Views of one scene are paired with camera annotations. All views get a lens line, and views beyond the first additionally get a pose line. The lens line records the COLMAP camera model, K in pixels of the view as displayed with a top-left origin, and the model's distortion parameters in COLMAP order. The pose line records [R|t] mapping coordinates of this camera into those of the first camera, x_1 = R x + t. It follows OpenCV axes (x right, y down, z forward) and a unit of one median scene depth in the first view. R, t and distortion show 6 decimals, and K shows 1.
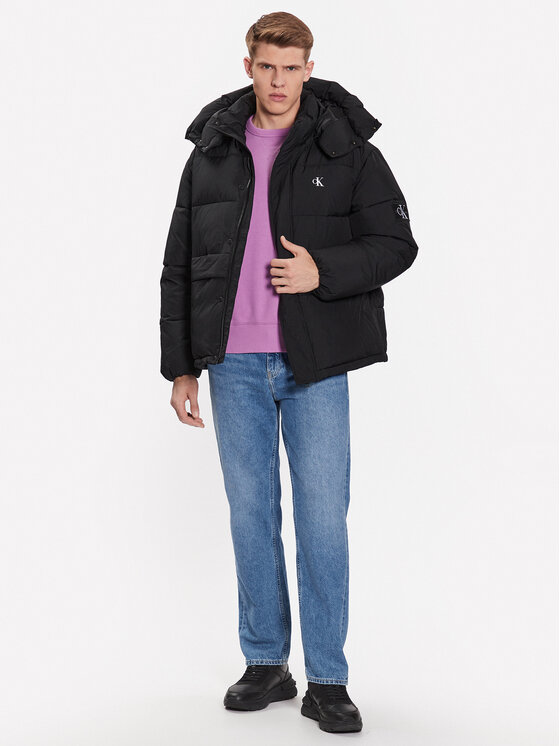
lens RADIAL K [[1684.2, 0, 280.0], [0, 1684.2, 373.0], [0, 0, 1]] dist [-0.022940, -0.047776]
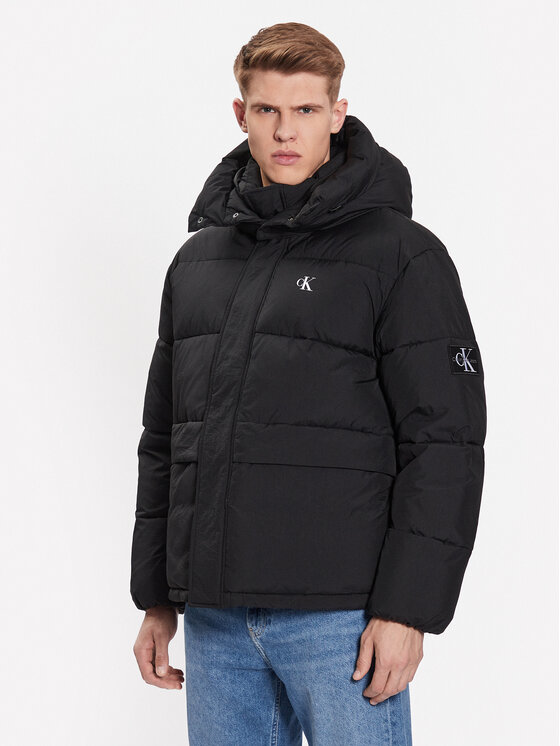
lens RADIAL K [[1640.0, 0, 280.0], [0, 1640.0, 373.0], [0, 0, 1]] dist [-0.085277, 0.091325]
pose [[0.996860, -0.046005, -0.064445, 0.030553], [0.042371, 0.997494, -0.056664, -0.054114], [0.066890, 0.053756, 0.996311, 0.419825]]
